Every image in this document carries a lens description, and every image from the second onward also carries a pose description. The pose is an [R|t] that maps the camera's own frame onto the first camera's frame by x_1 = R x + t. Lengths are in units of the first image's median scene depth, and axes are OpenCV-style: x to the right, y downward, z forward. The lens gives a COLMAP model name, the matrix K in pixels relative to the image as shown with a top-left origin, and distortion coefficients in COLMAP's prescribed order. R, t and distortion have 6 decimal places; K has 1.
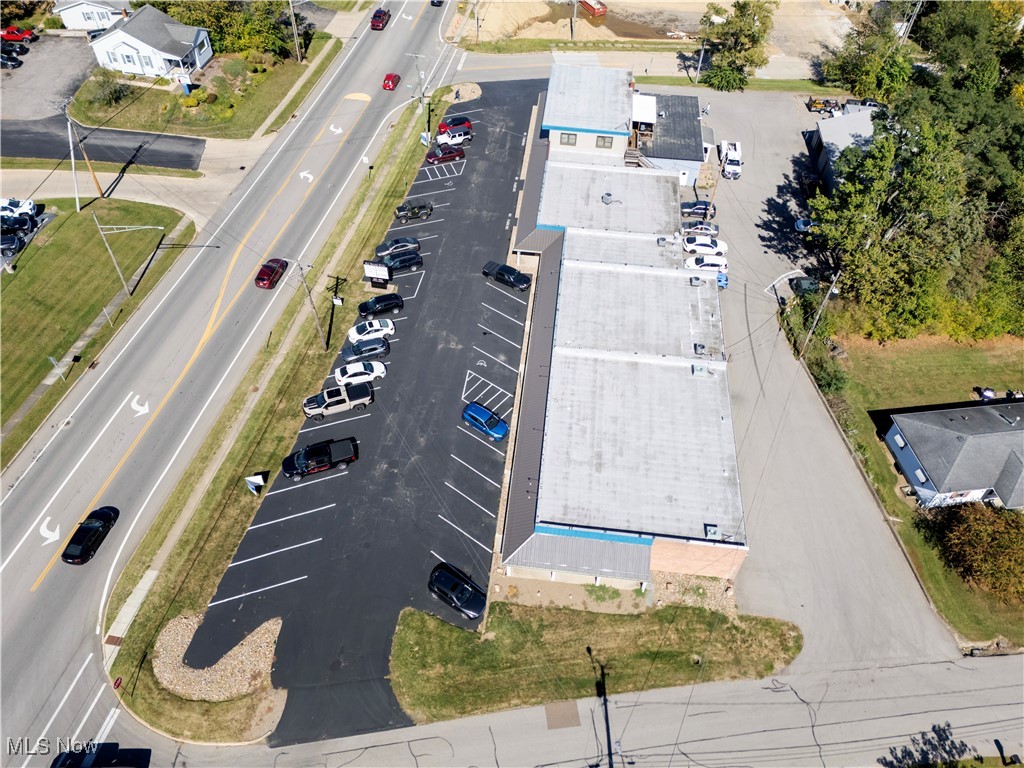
lens RADIAL K [[745.7, 0, 512.2], [0, 745.7, 387.9], [0, 0, 1]] dist [0.062677, -0.060605]
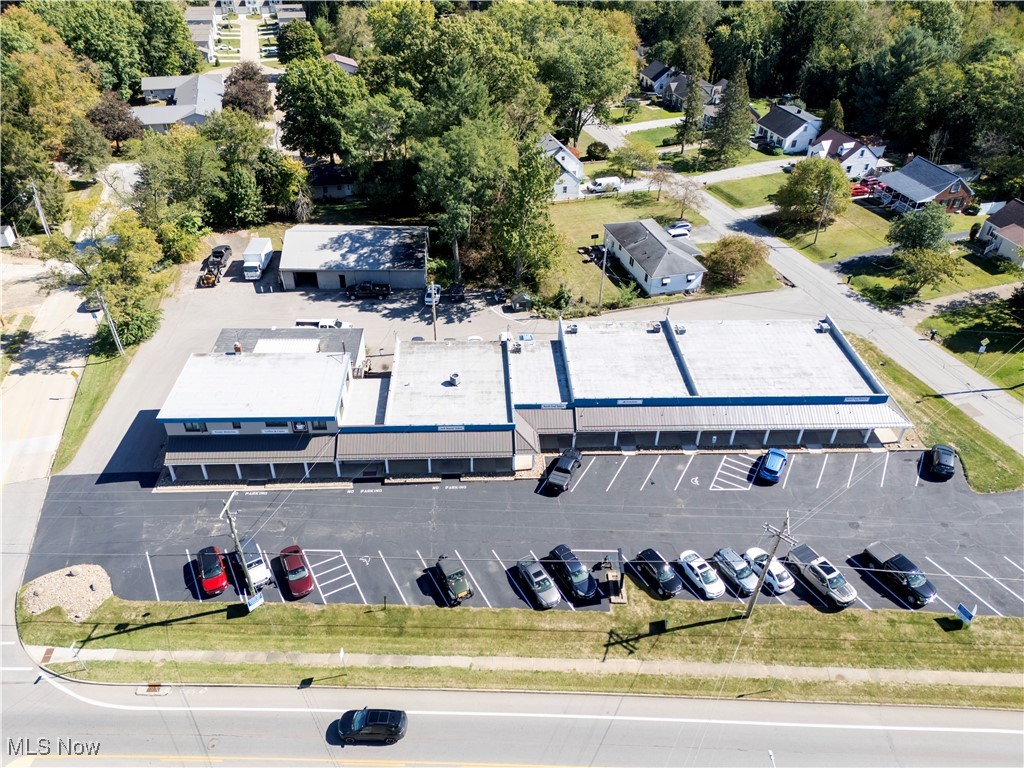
lens RADIAL K [[745.7, 0, 517.8], [0, 745.7, 387.0], [0, 0, 1]] dist [0.062677, -0.060605]
pose [[-0.155472, -0.615402, 0.772728, -0.699026], [0.726527, 0.458778, 0.511548, -0.773815], [-0.669319, 0.640939, 0.375779, 0.716405]]
